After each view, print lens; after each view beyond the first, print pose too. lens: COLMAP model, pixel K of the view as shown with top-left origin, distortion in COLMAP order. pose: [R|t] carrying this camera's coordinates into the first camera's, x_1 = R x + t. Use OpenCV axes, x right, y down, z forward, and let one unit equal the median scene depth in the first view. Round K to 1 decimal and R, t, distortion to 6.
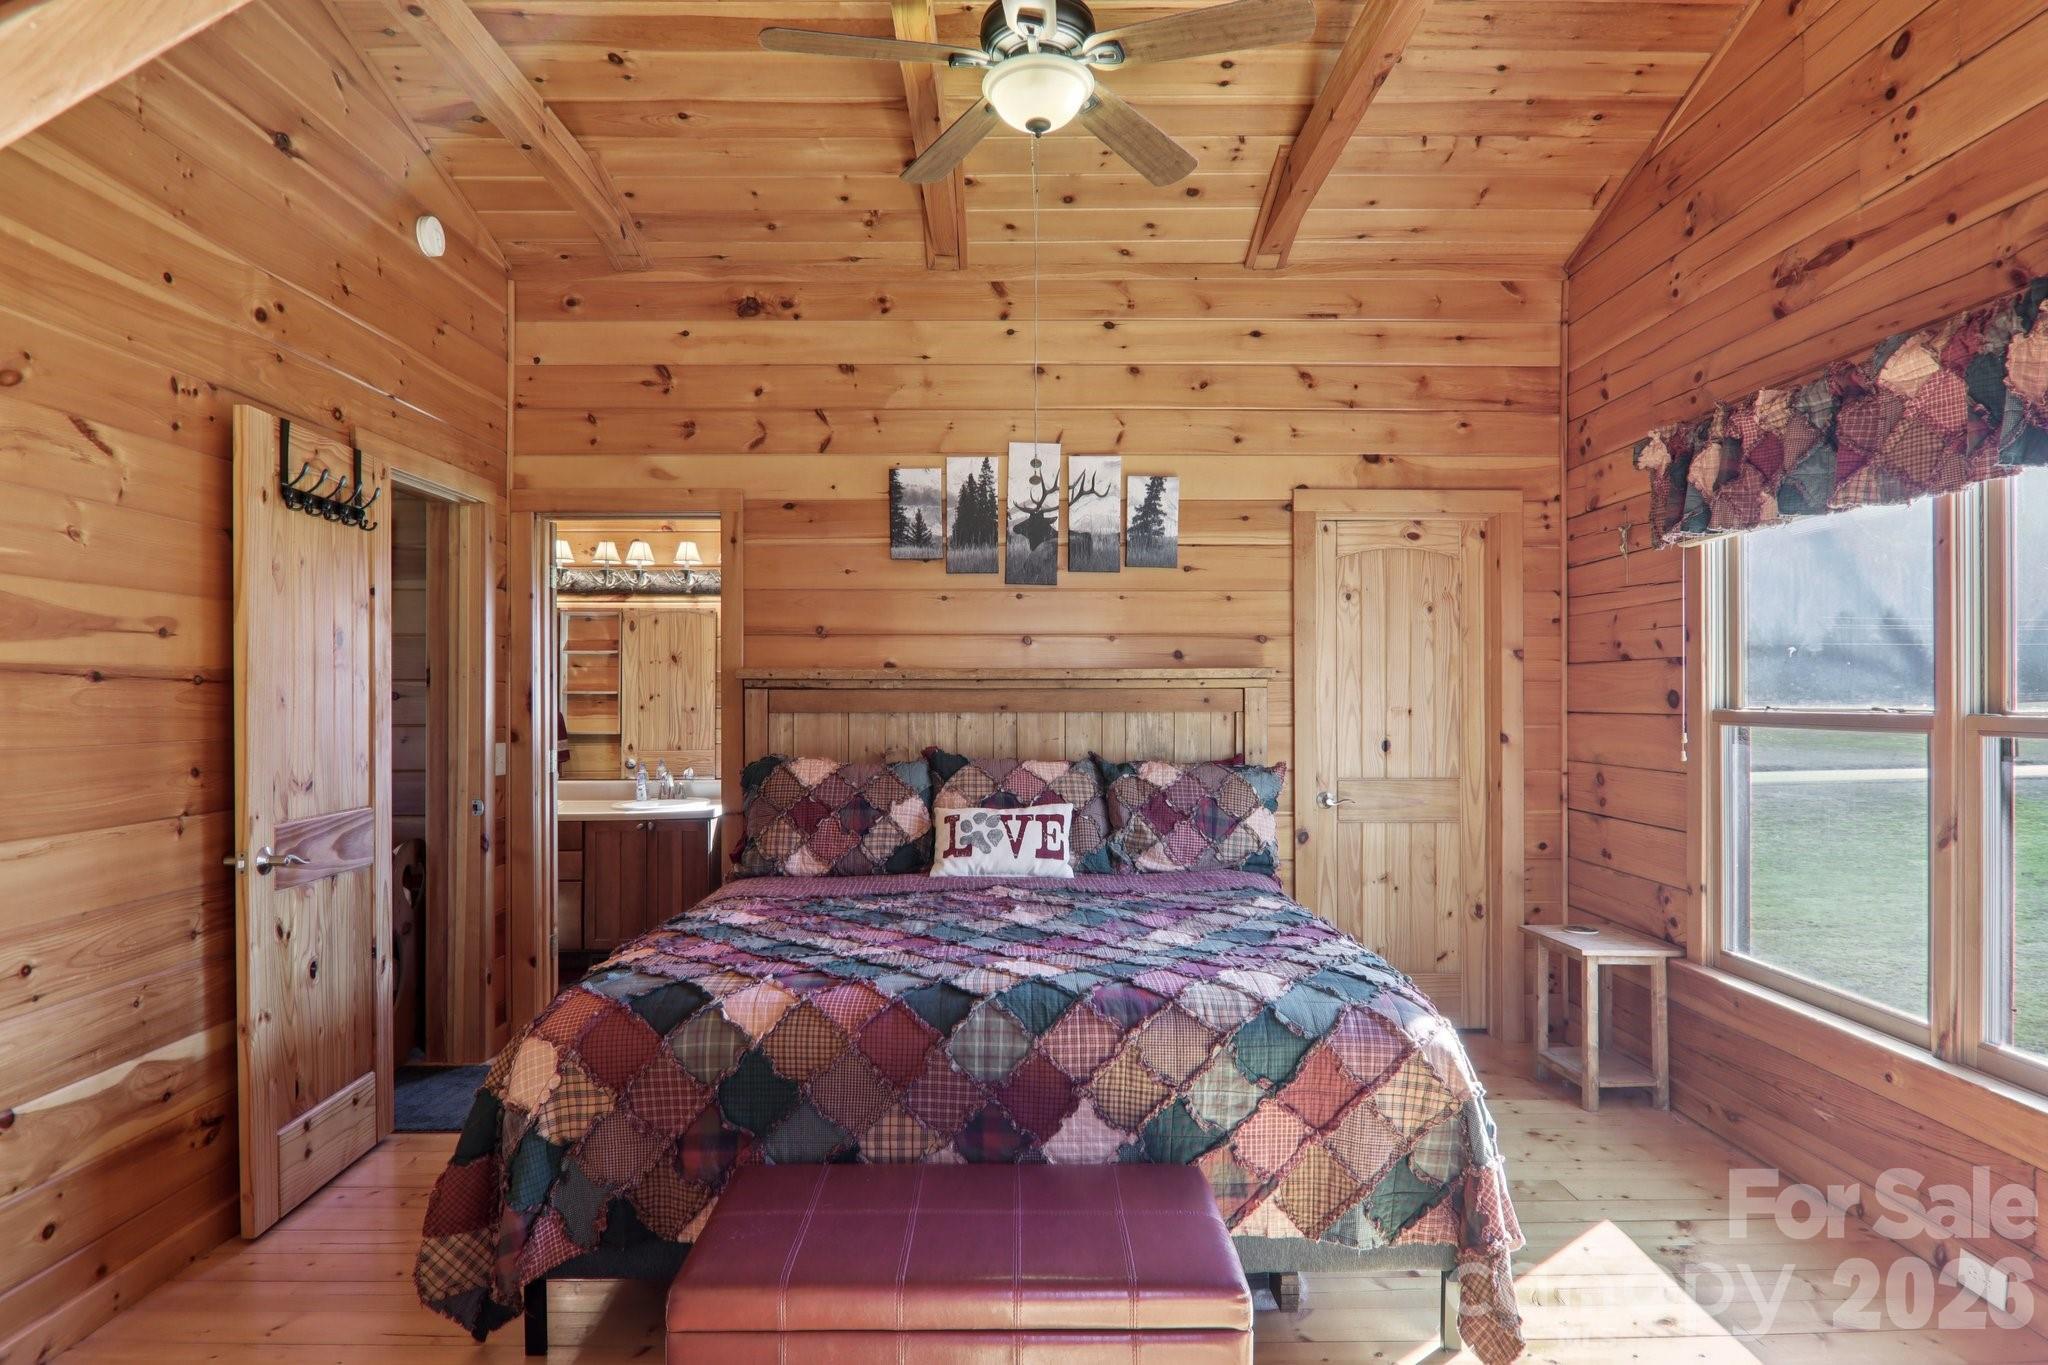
lens RADIAL K [[1140.8, 0, 1024.0], [0, 1140.8, 682.5], [0, 0, 1]] dist [-0.001673, -0.001102]
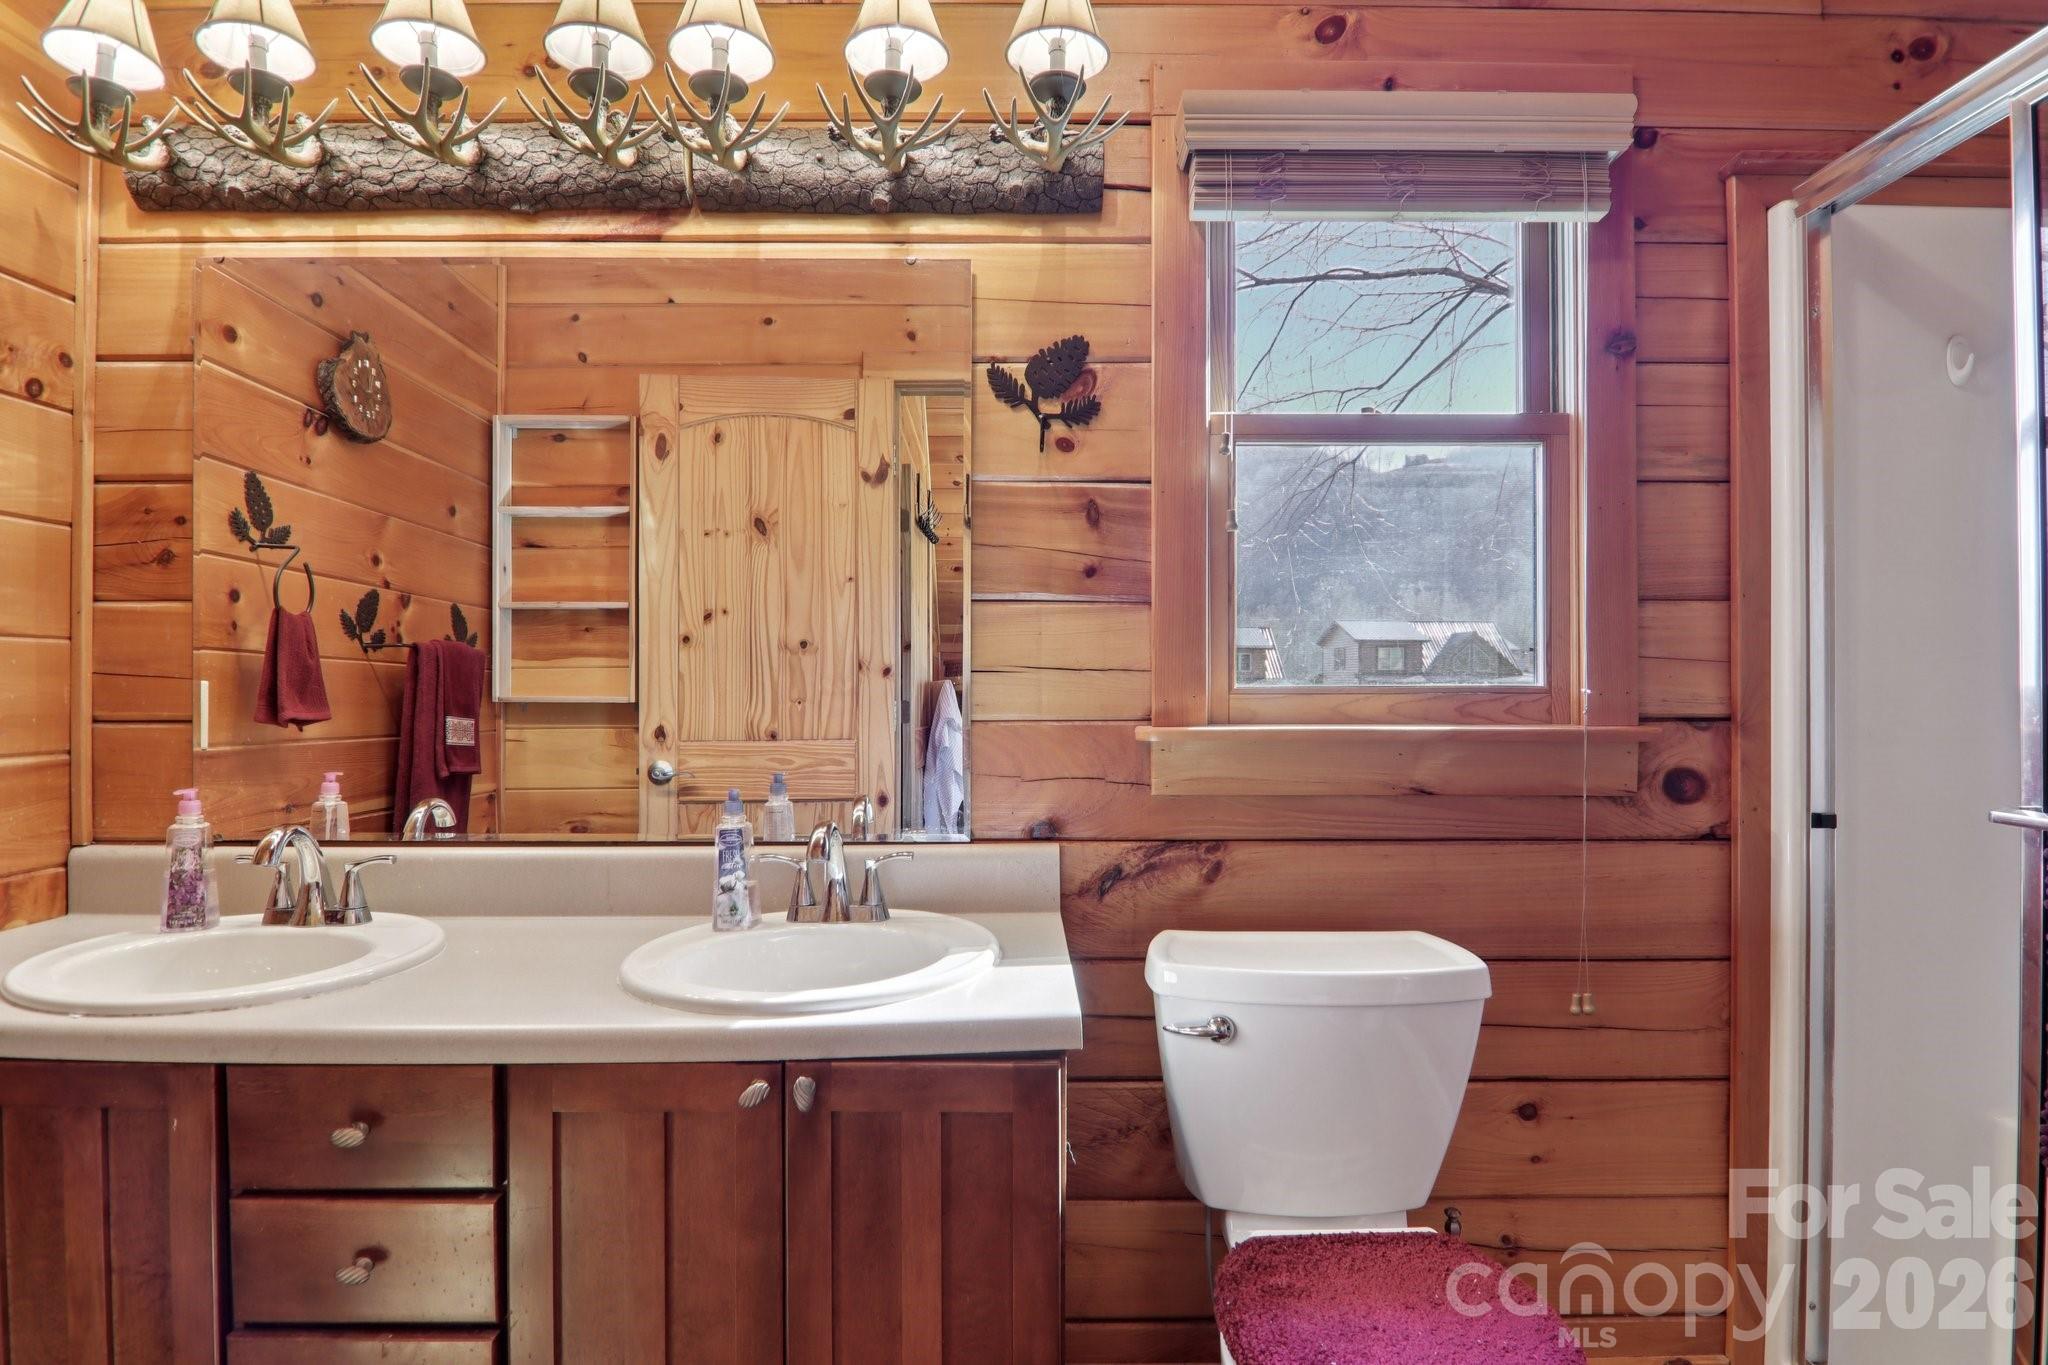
lens RADIAL K [[1143.8, 0, 1020.1], [0, 1143.8, 703.5], [0, 0, 1]] dist [-0.018144, -0.002823]
pose [[0.999931, -0.003536, -0.011169, -0.206162], [0.003673, 0.999918, 0.012248, 0.040829], [0.011125, -0.012288, 0.999863, 0.577081]]
